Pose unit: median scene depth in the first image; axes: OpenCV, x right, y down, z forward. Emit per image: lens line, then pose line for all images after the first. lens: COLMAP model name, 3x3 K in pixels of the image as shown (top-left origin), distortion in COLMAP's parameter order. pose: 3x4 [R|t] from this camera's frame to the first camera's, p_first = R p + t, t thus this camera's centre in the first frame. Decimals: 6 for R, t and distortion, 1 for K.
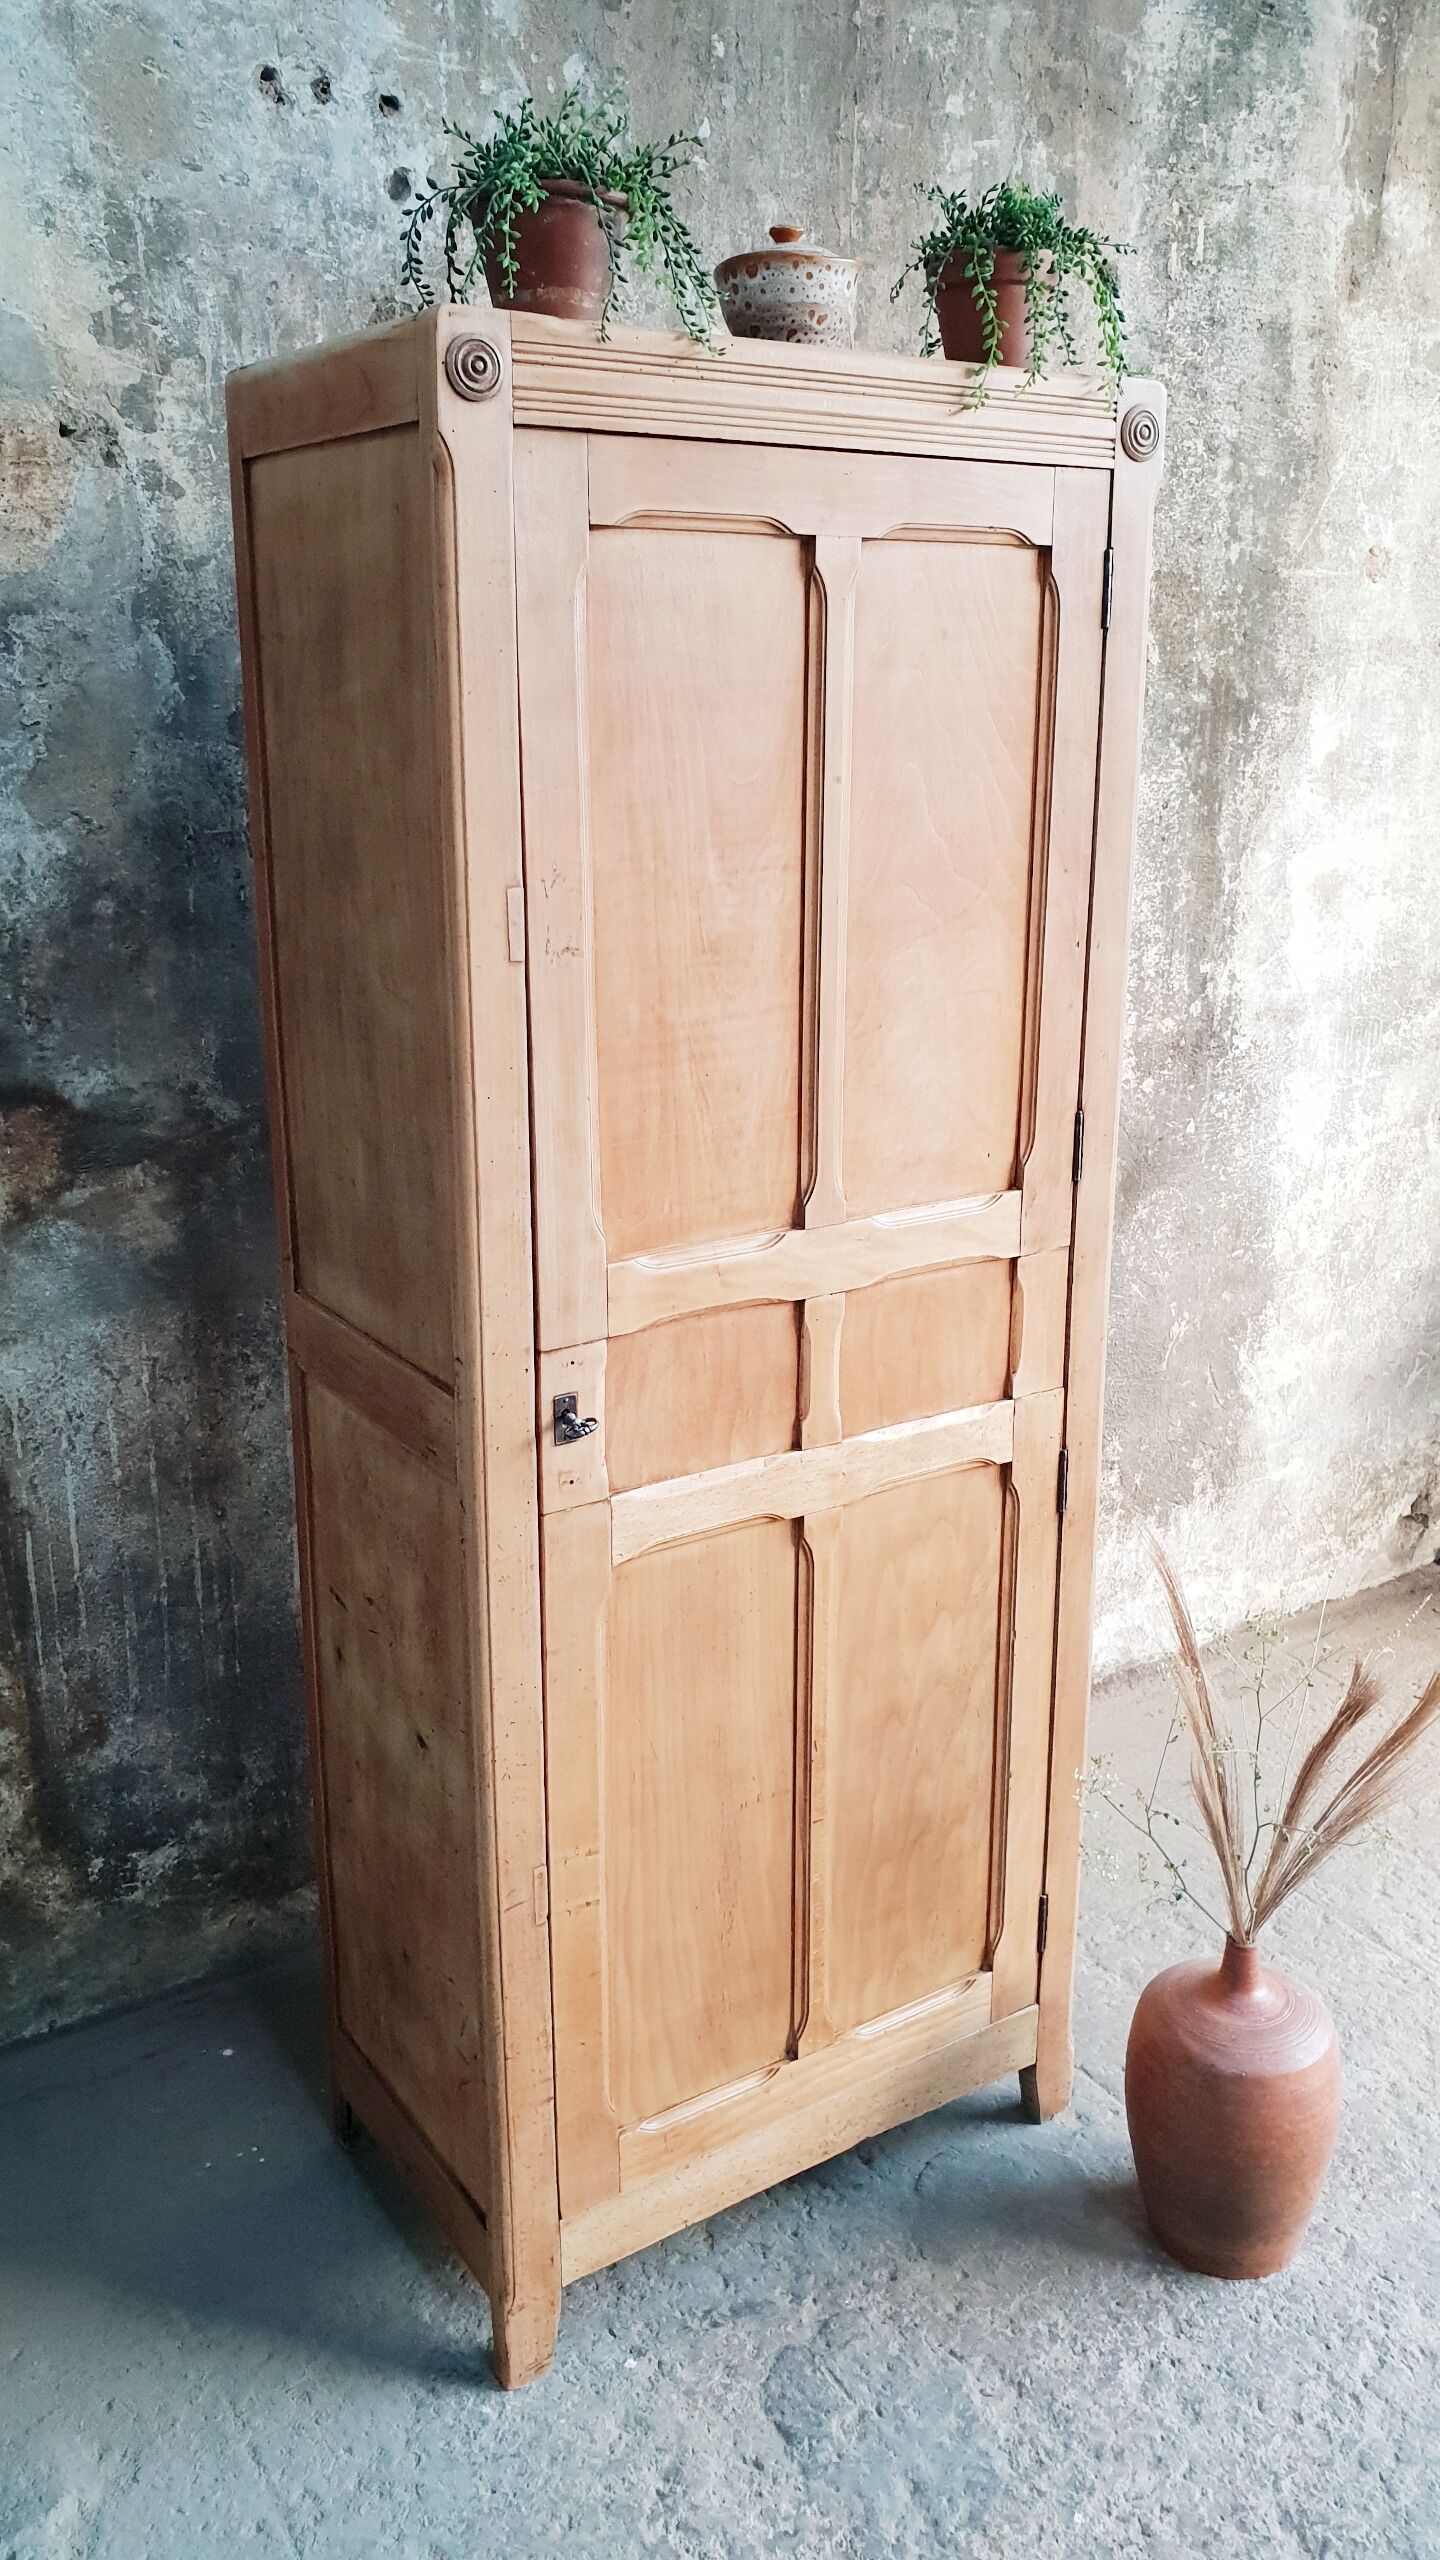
lens RADIAL K [[2031.0, 0, 739.7], [0, 2031.0, 1248.1], [0, 0, 1]] dist [-0.017095, 0.044487]
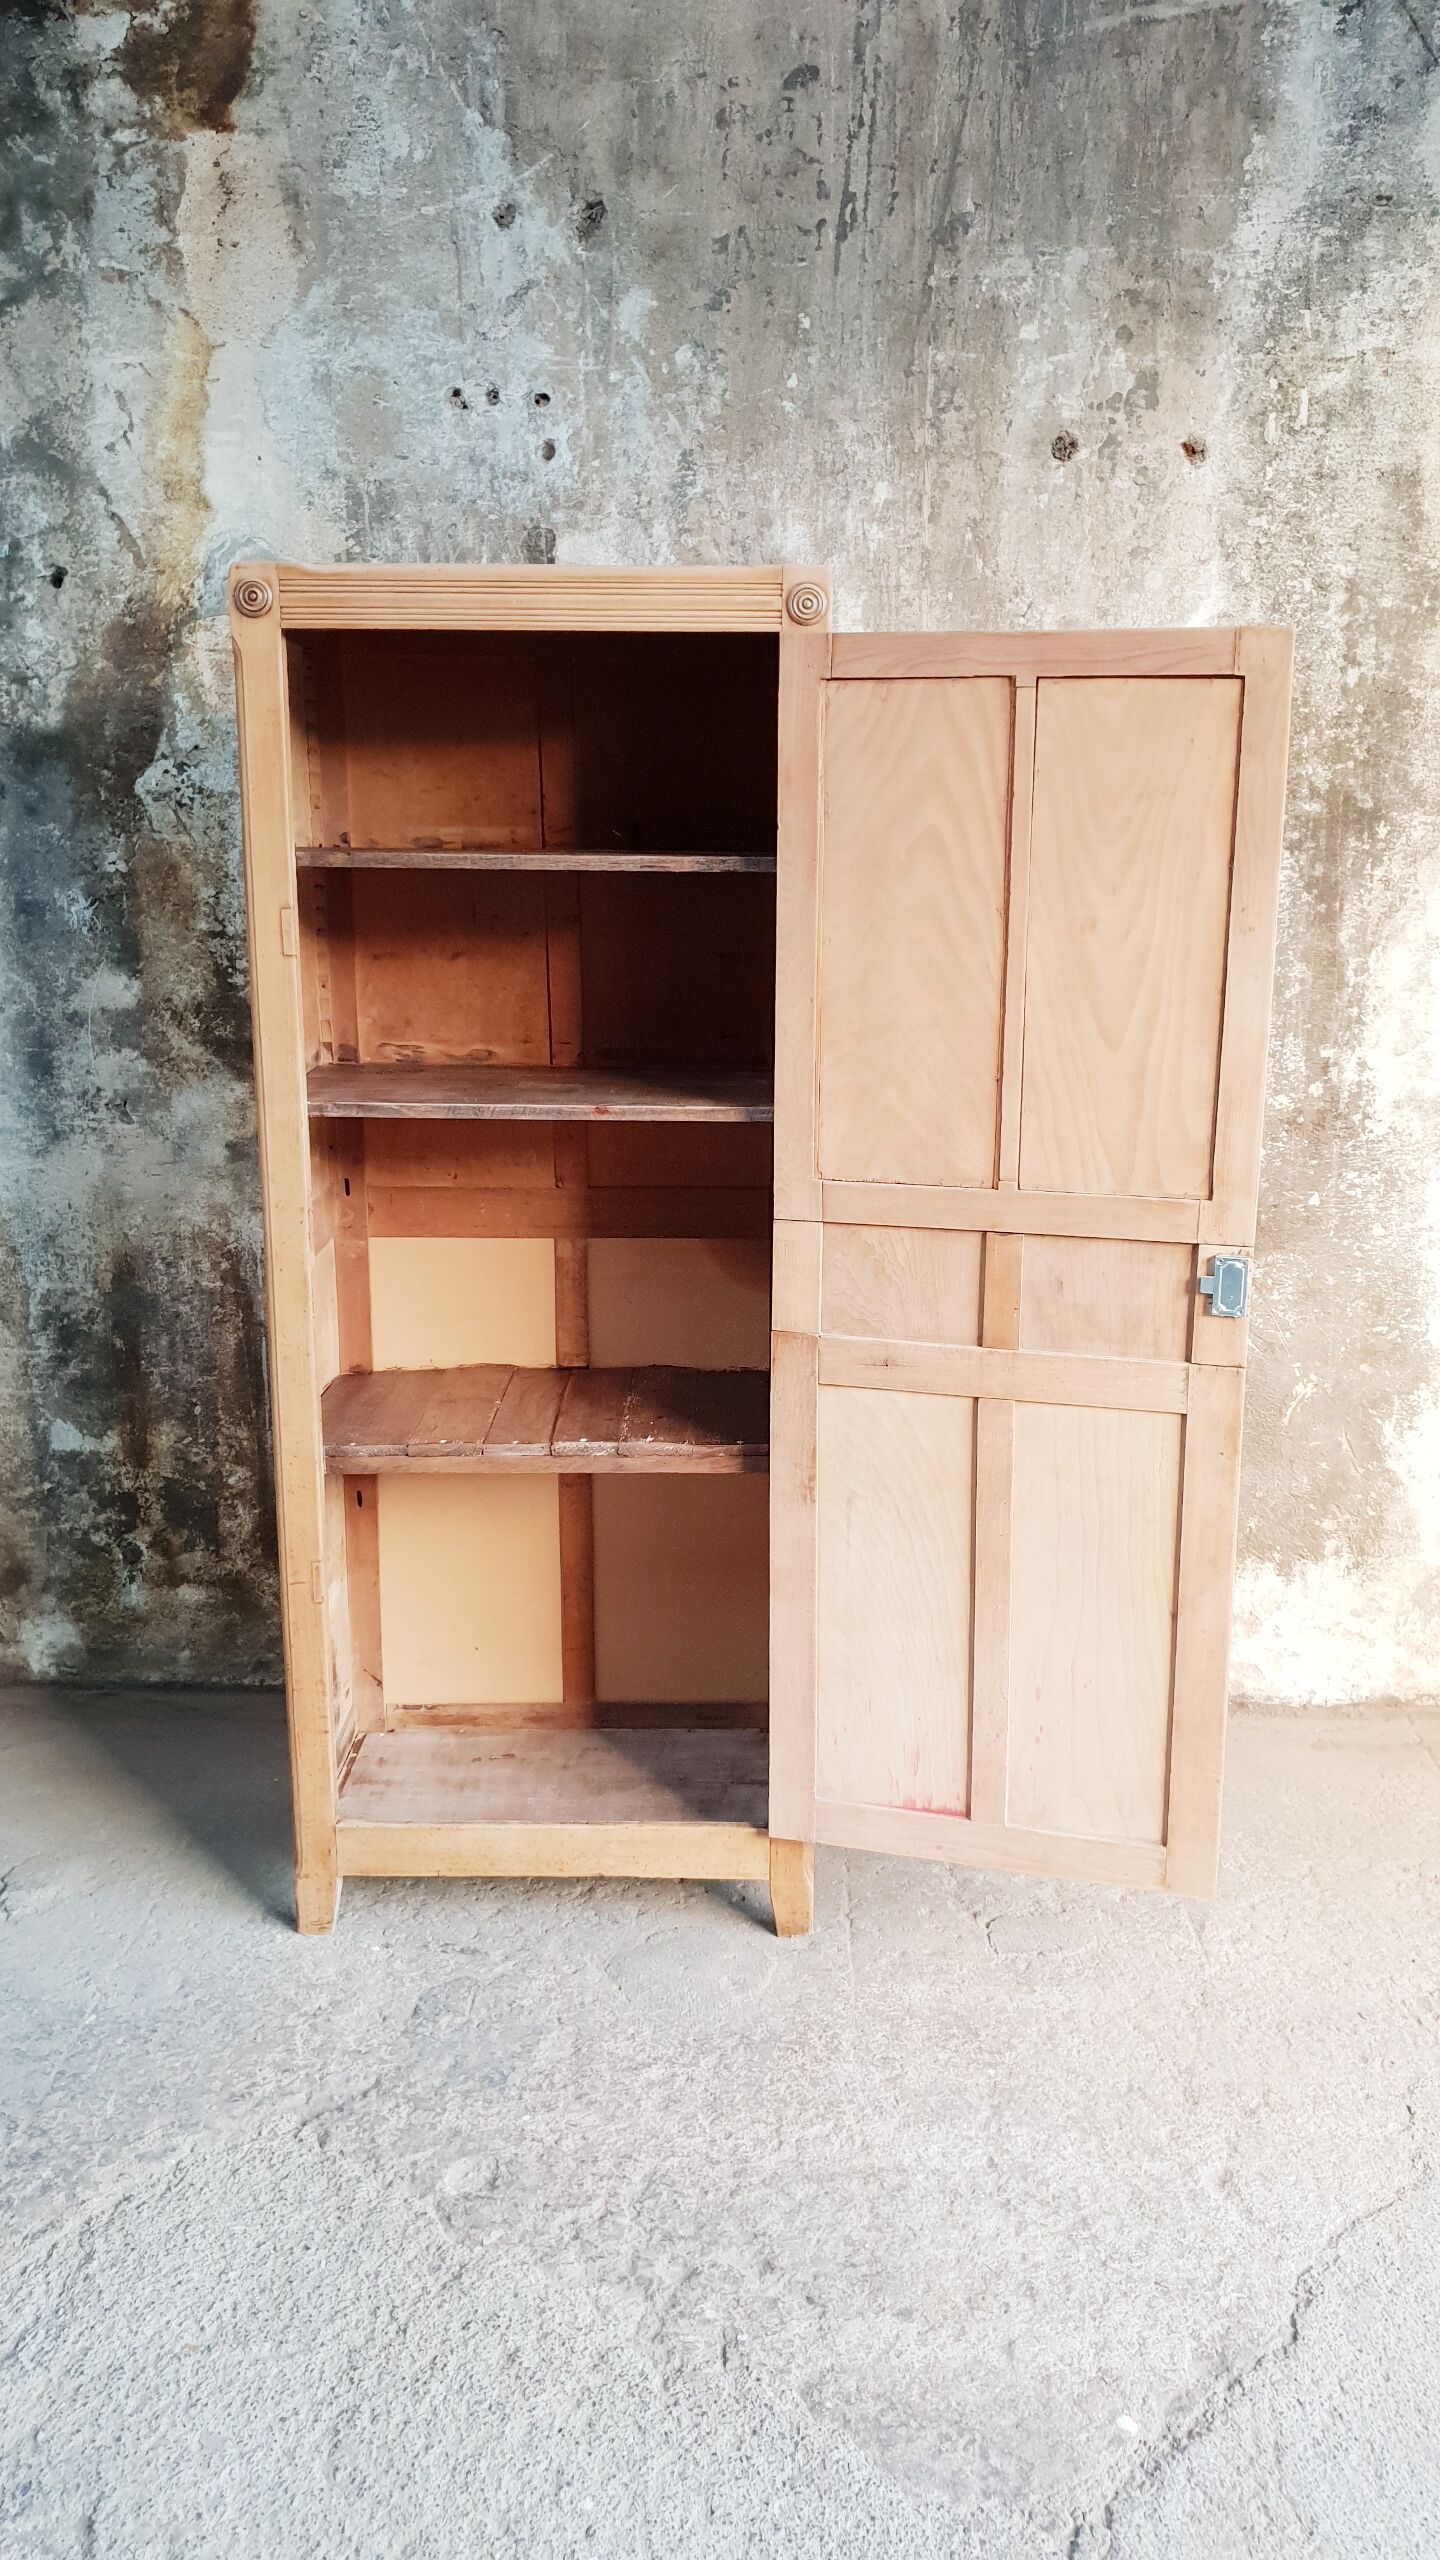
lens RADIAL K [[2031.0, 0, 754.7], [0, 2031.0, 1257.2], [0, 0, 1]] dist [-0.017095, 0.044487]
pose [[0.832525, 0.127057, -0.539220, 0.849888], [-0.155116, 0.987873, -0.006716, 0.036620], [0.531828, 0.089233, 0.842138, -0.100762]]
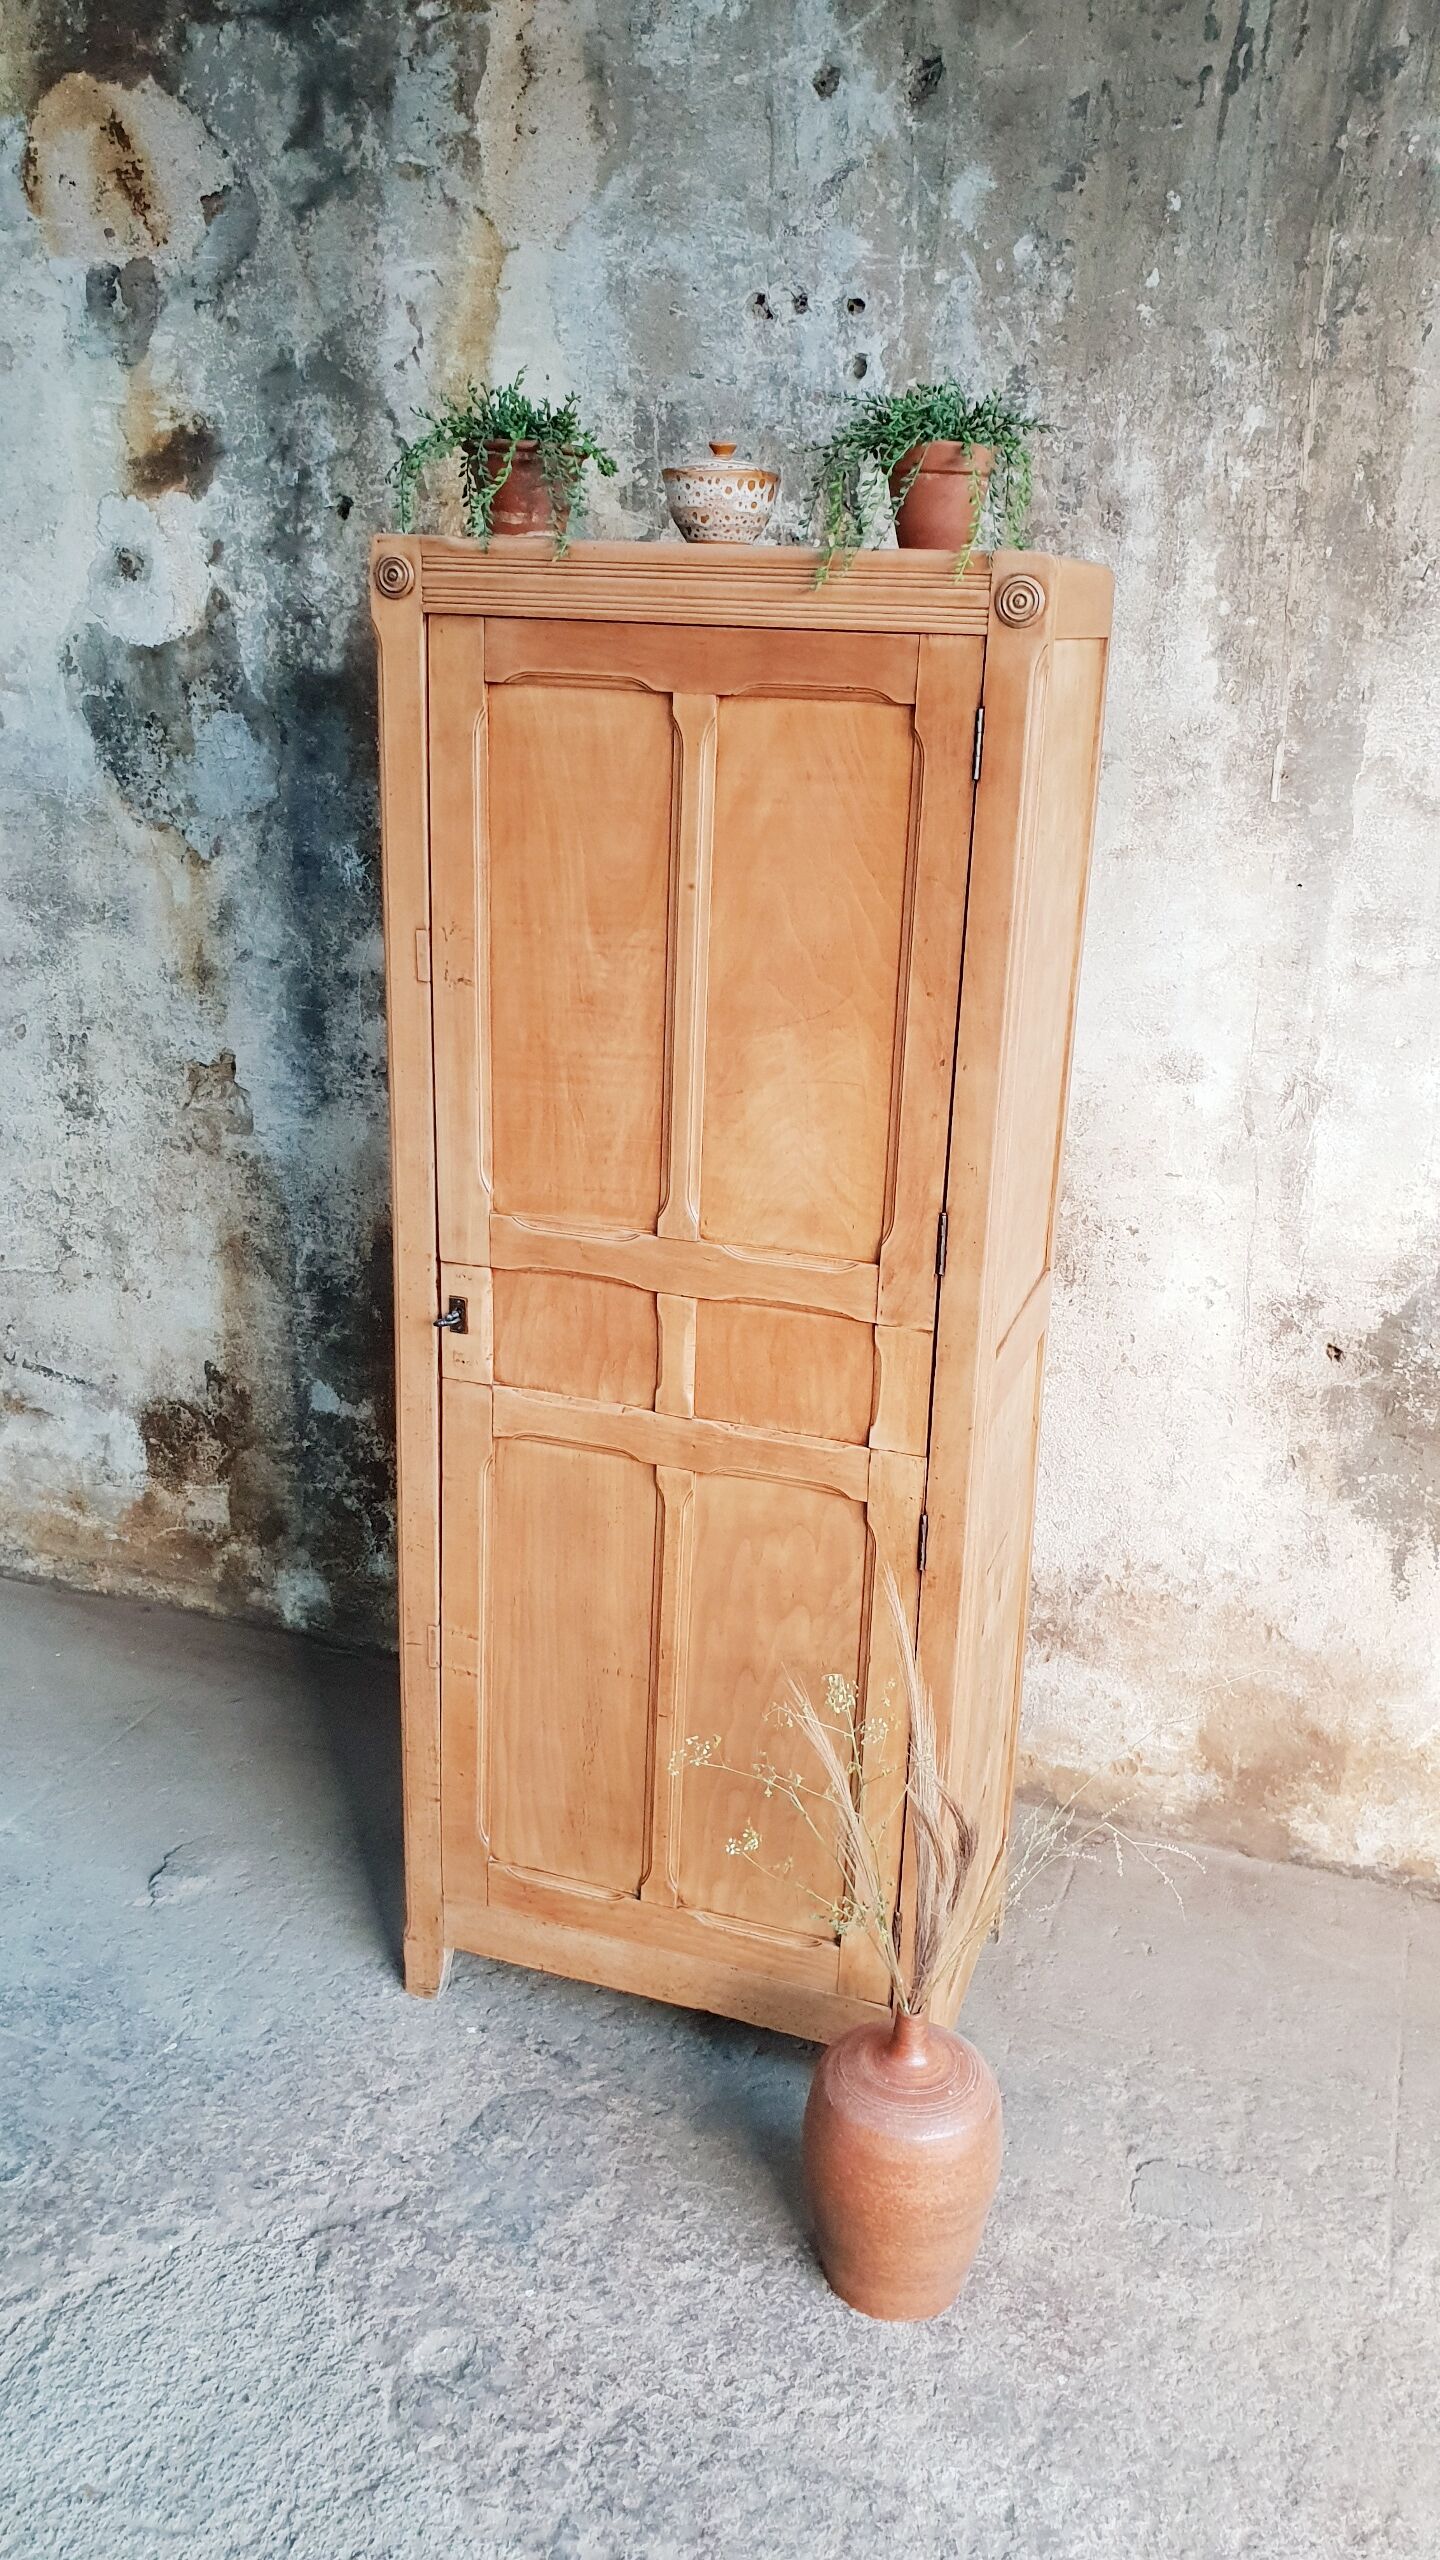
lens RADIAL K [[2031.0, 0, 752.1], [0, 2031.0, 1256.1], [0, 0, 1]] dist [-0.017095, 0.044487]
pose [[0.610627, 0.263300, -0.746865, 0.896456], [-0.247920, 0.959260, 0.135481, -0.161675], [0.752110, 0.102434, 0.651028, 0.208705]]
